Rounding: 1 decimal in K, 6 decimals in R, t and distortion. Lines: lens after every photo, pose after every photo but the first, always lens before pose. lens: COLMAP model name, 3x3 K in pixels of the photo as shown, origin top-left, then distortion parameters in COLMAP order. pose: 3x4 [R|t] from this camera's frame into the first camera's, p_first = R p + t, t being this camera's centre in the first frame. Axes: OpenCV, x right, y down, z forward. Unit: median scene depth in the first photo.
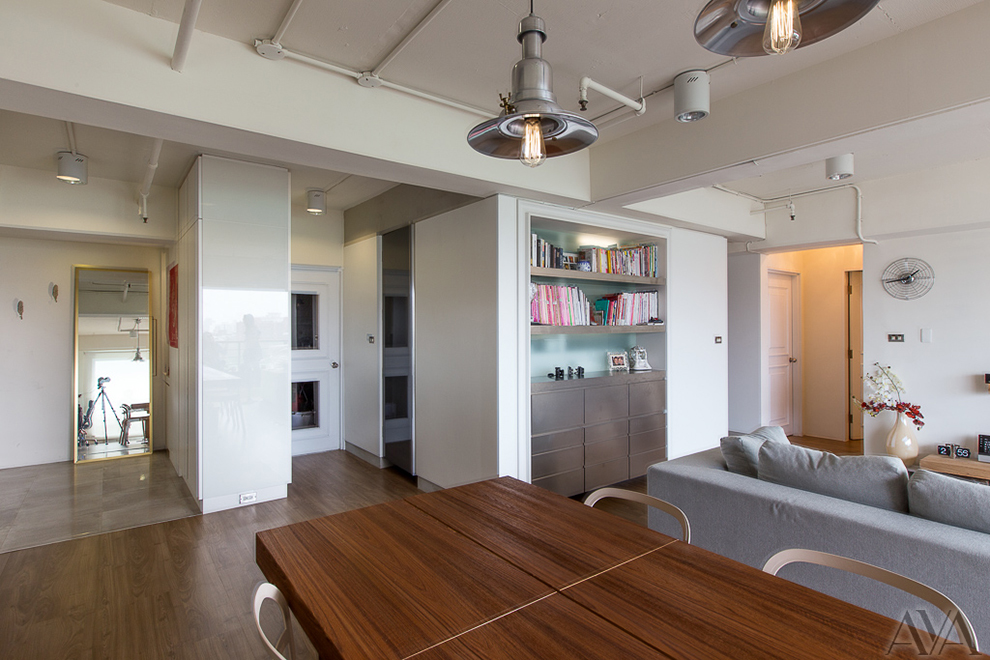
lens RADIAL K [[505.0, 0, 511.2], [0, 505.0, 329.0], [0, 0, 1]] dist [-0.003489, -0.000410]
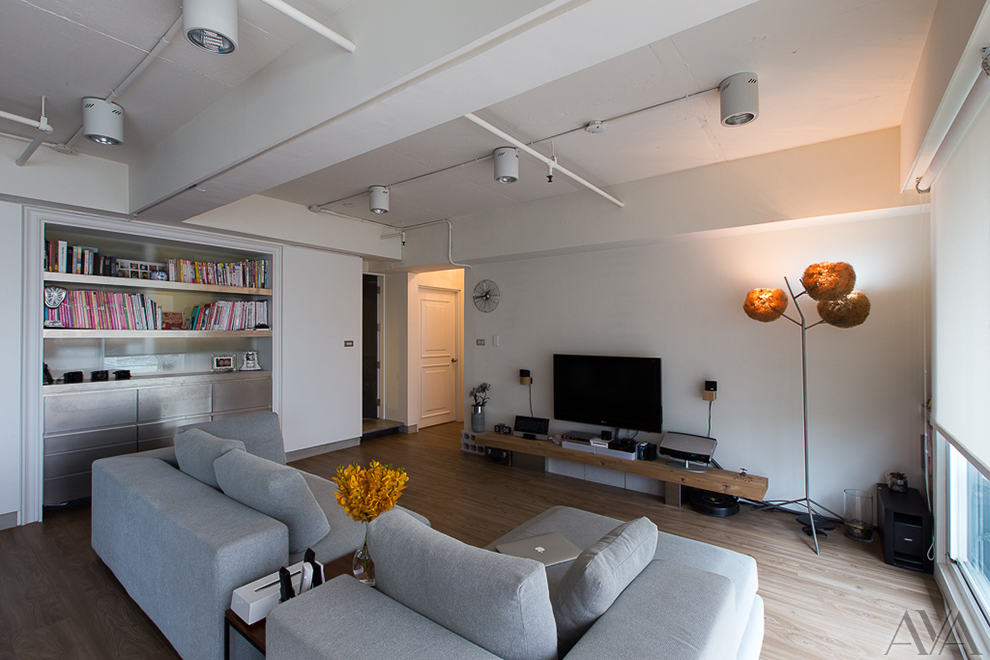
lens RADIAL K [[448.1, 0, 504.9], [0, 448.1, 329.2], [0, 0, 1]] dist [0.011299, 0.000160]
pose [[0.957983, 0.010177, 0.286646, 0.556724], [-0.007149, 0.999907, -0.011611, -0.003172], [-0.286737, 0.009074, 0.957966, -0.125651]]
